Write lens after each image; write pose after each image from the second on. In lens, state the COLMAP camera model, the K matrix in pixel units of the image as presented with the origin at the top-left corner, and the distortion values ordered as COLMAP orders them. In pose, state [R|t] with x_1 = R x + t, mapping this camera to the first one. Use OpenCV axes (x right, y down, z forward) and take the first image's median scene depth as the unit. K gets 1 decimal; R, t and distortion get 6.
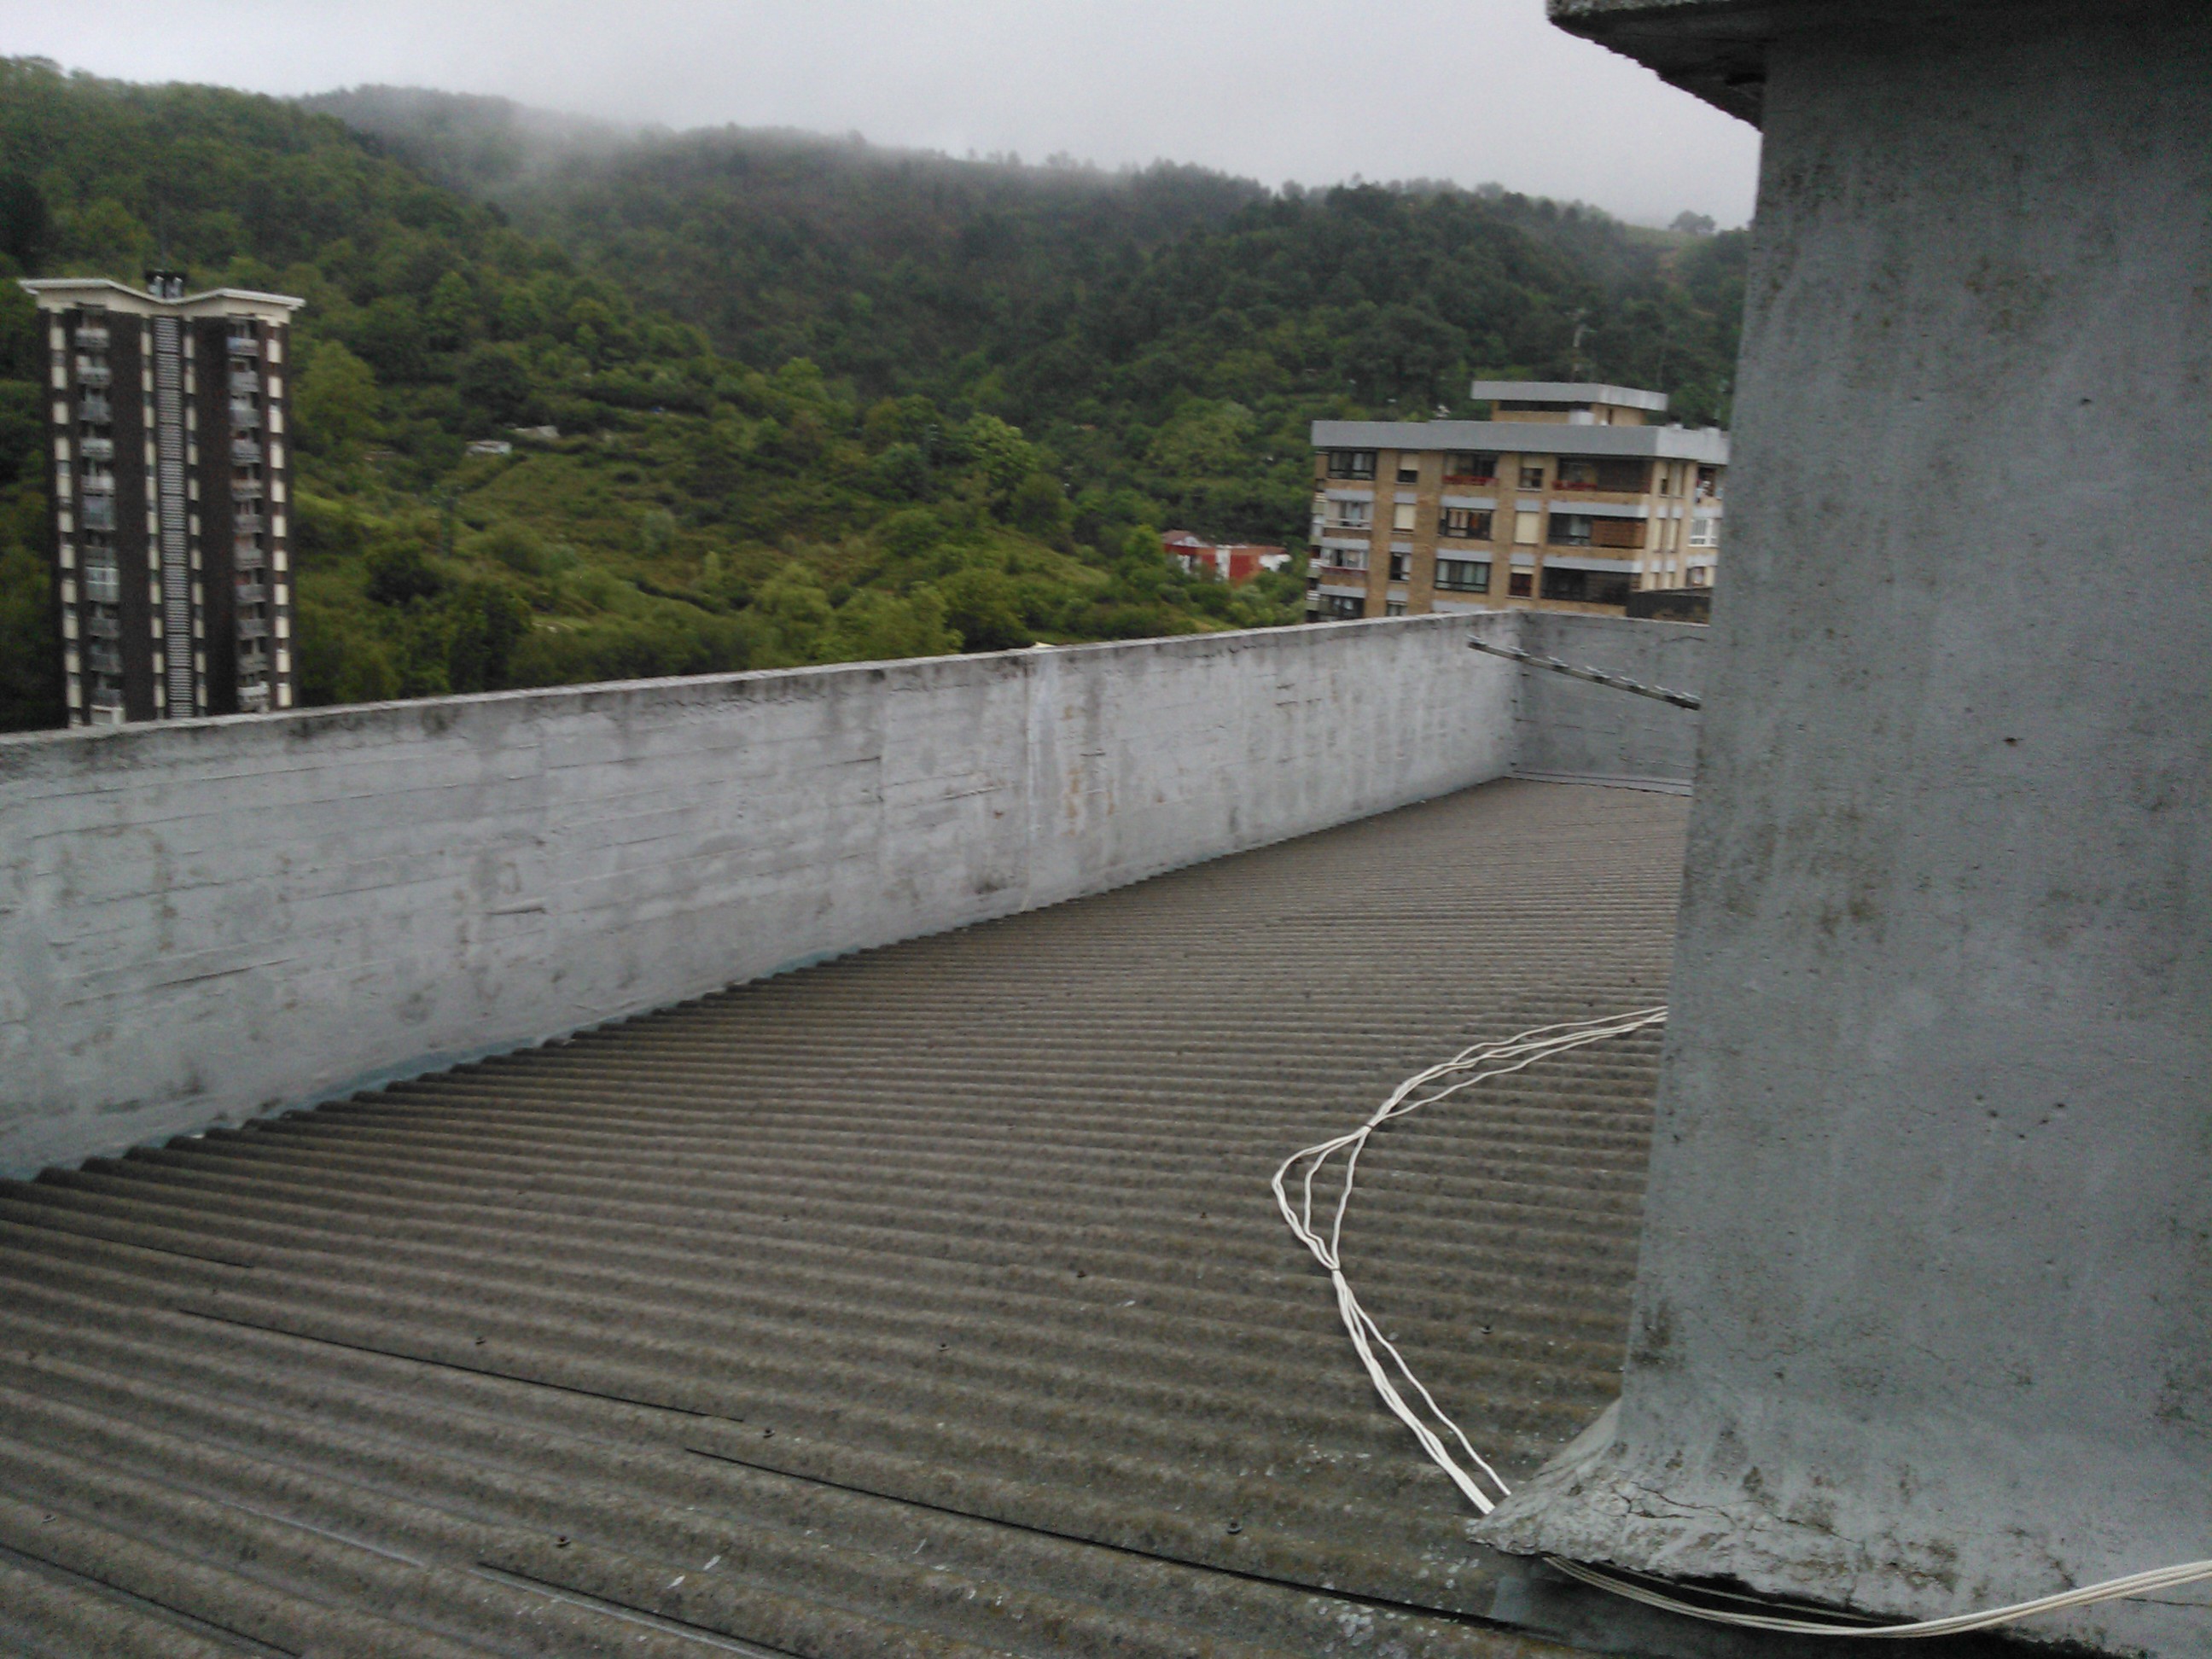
lens RADIAL K [[2005.2, 0, 1106.0], [0, 2005.2, 829.5], [0, 0, 1]] dist [-0.043509, 0.013114]
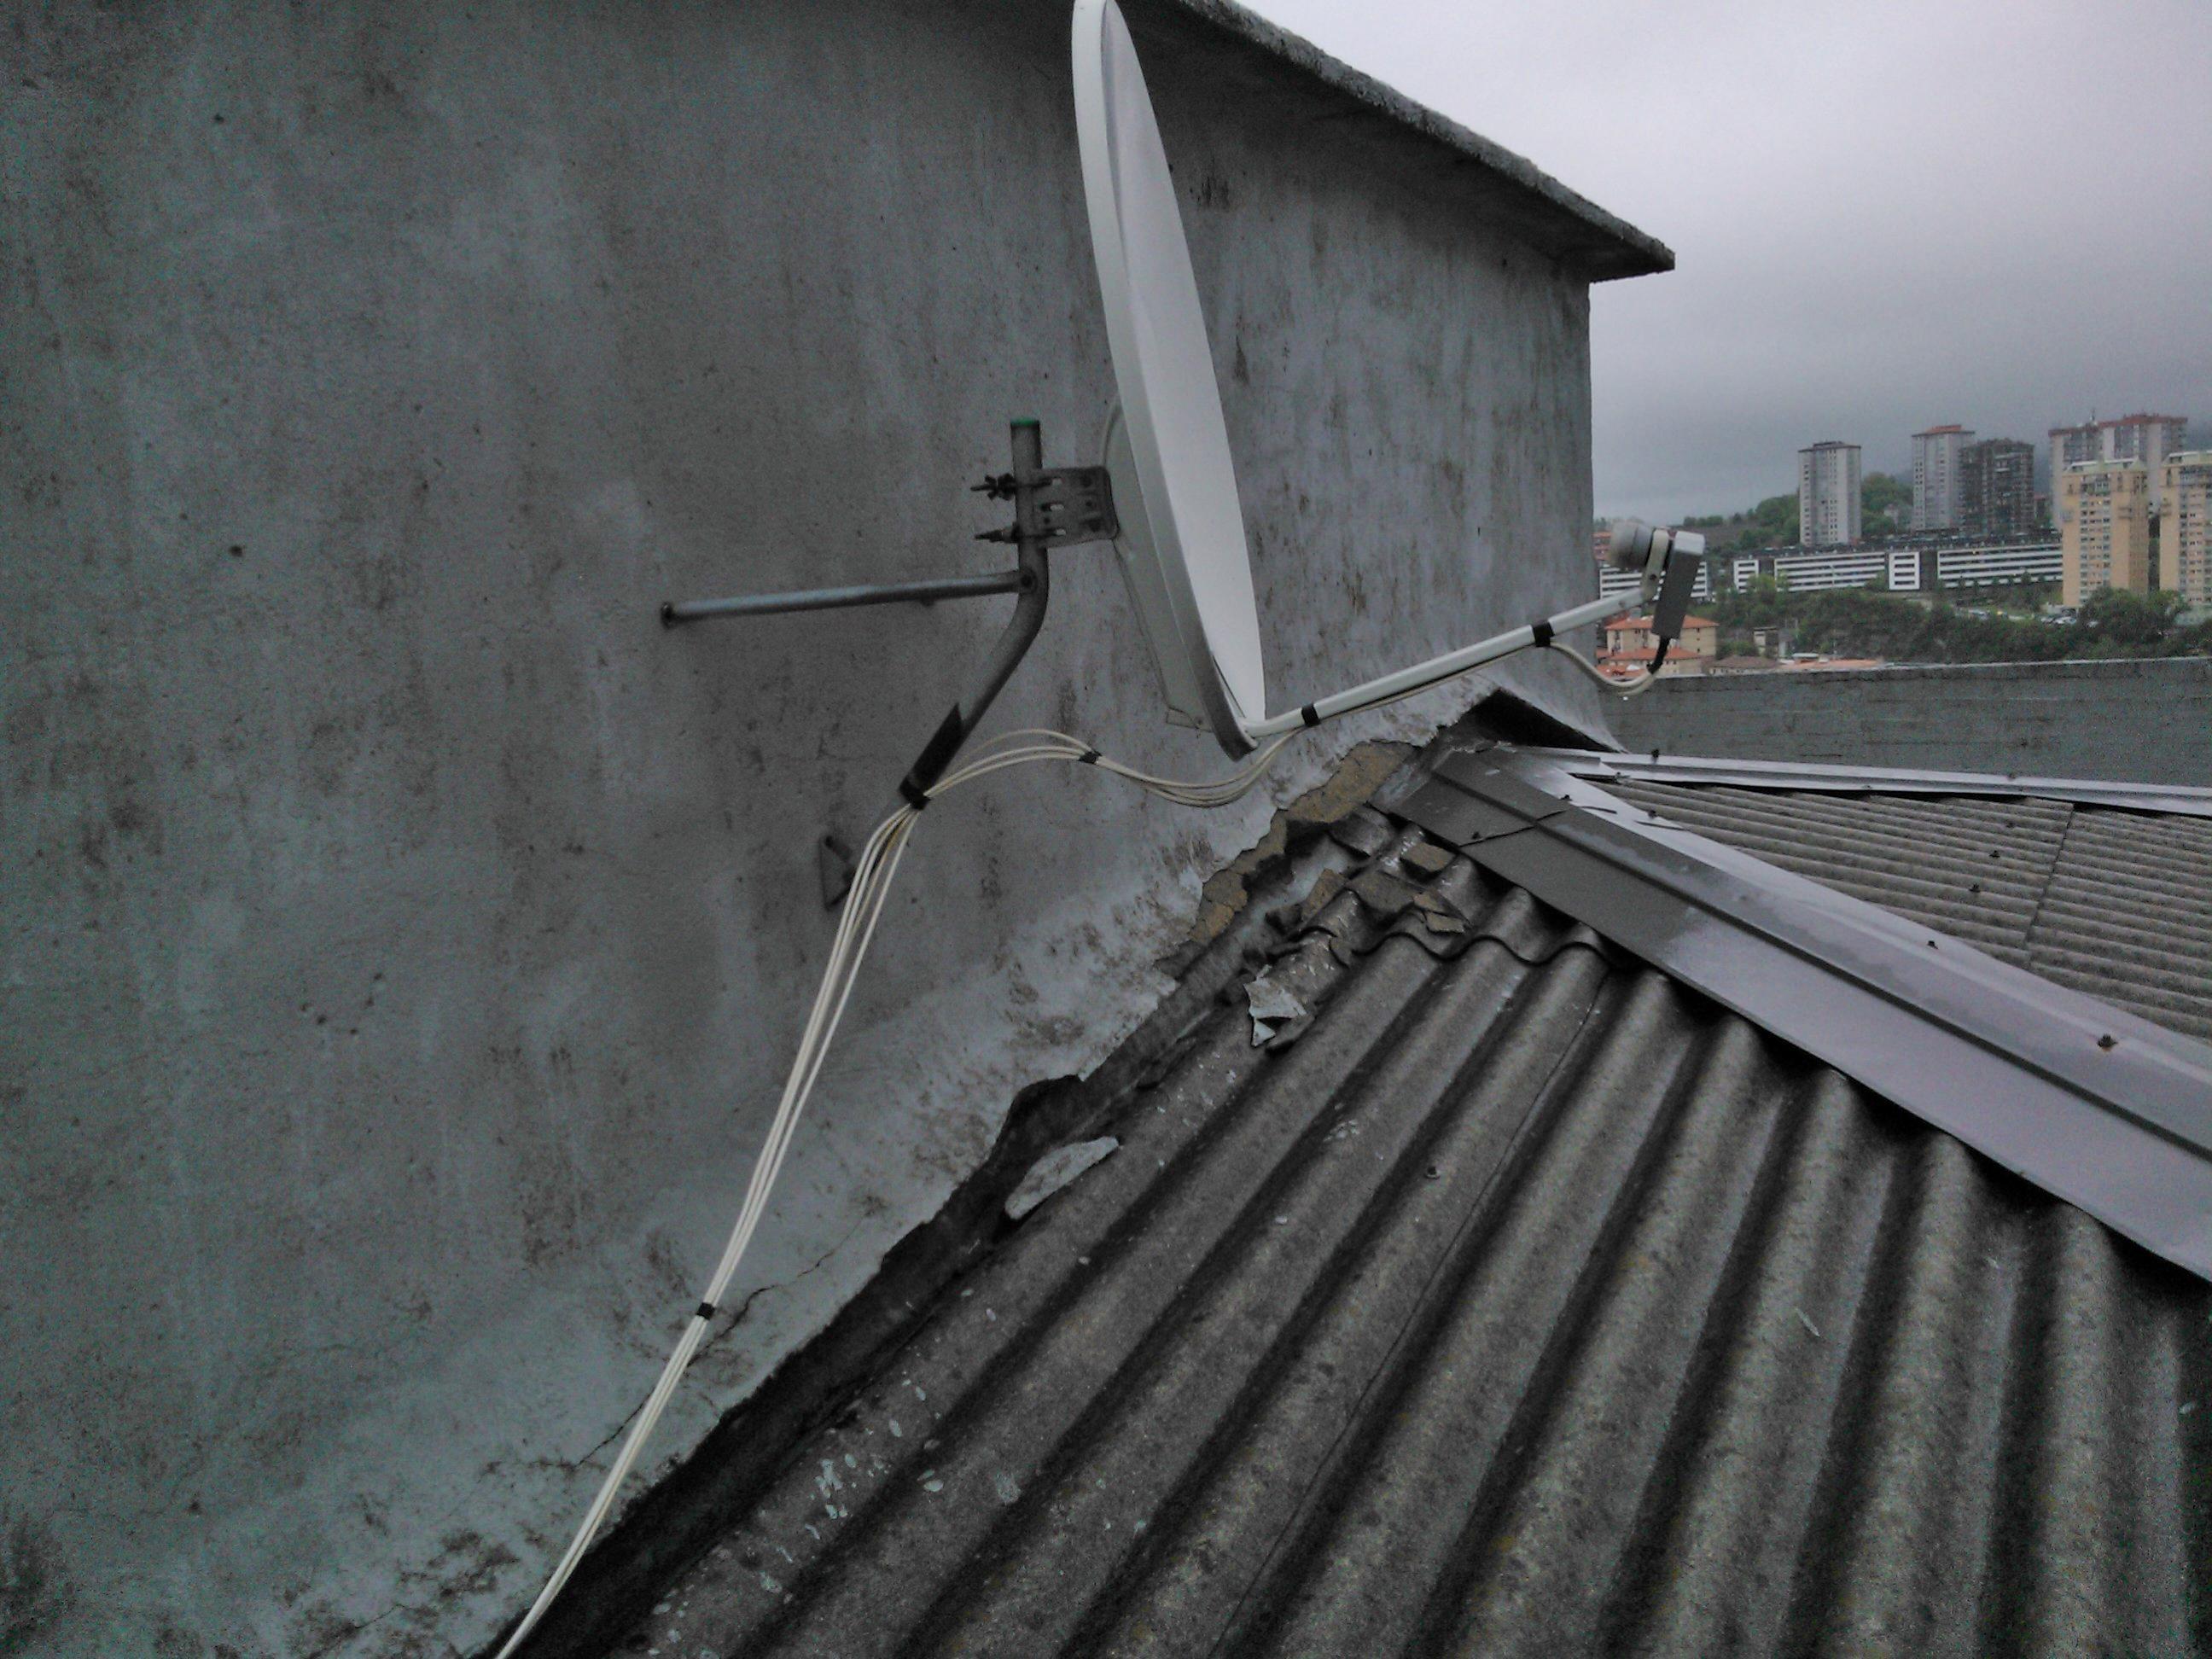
lens RADIAL K [[2005.2, 0, 1106.0], [0, 2005.2, 829.5], [0, 0, 1]] dist [-0.043509, 0.013114]
pose [[-0.148892, -0.161457, 0.975583, -0.369929], [0.226561, 0.954767, 0.192590, -0.012522], [-0.962549, 0.249704, -0.105577, 0.765381]]
